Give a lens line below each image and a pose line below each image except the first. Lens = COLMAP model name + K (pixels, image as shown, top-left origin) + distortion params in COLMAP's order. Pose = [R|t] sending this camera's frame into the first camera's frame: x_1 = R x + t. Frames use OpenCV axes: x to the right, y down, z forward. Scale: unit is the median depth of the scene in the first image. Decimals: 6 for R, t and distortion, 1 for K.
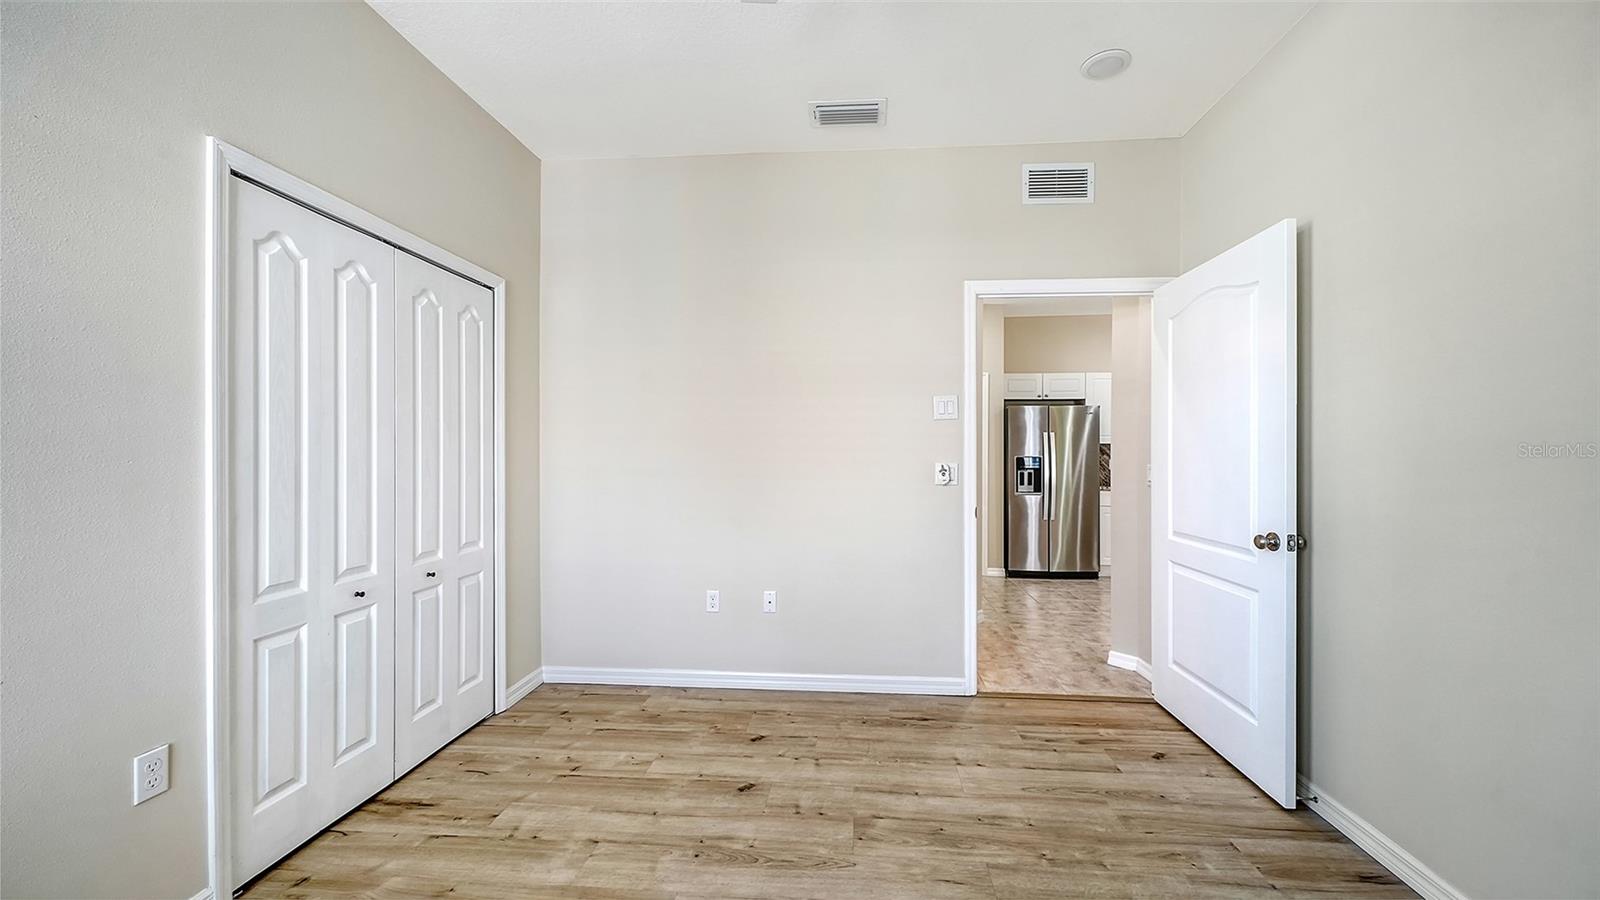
lens RADIAL K [[581.2, 0, 834.2], [0, 581.2, 444.7], [0, 0, 1]] dist [-0.002099, -0.000148]
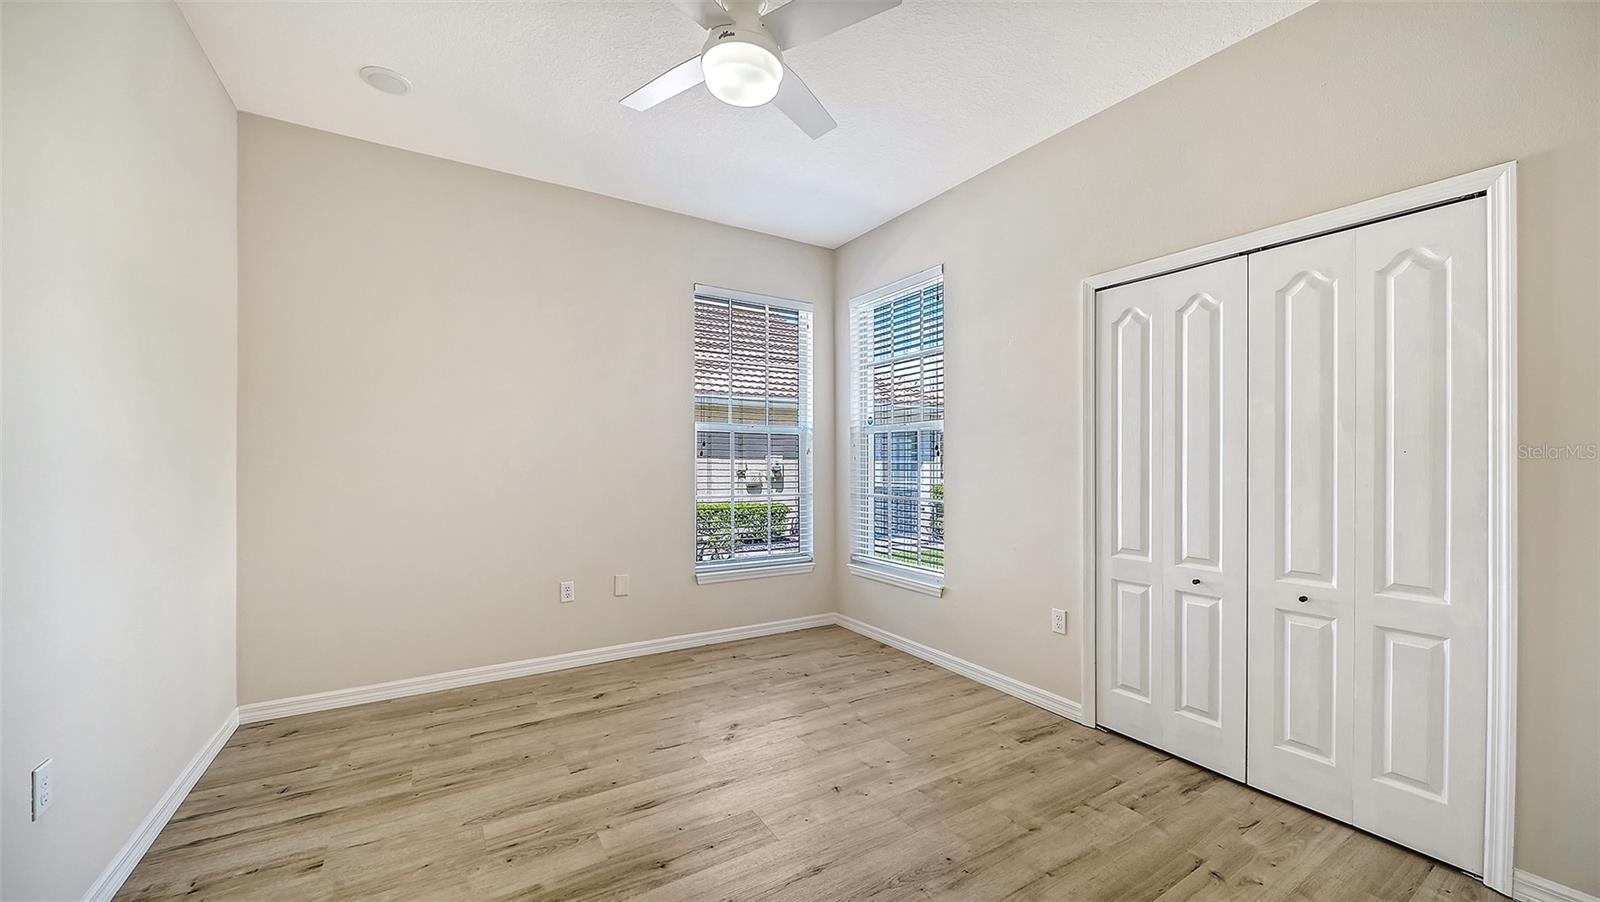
lens RADIAL K [[588.7, 0, 803.9], [0, 588.7, 468.0], [0, 0, 1]] dist [-0.007926, -0.000361]
pose [[-0.811335, 0.005551, -0.584555, 0.505765], [0.006507, 0.999979, 0.000464, 0.026237], [0.584545, -0.003427, -0.811354, 1.520934]]
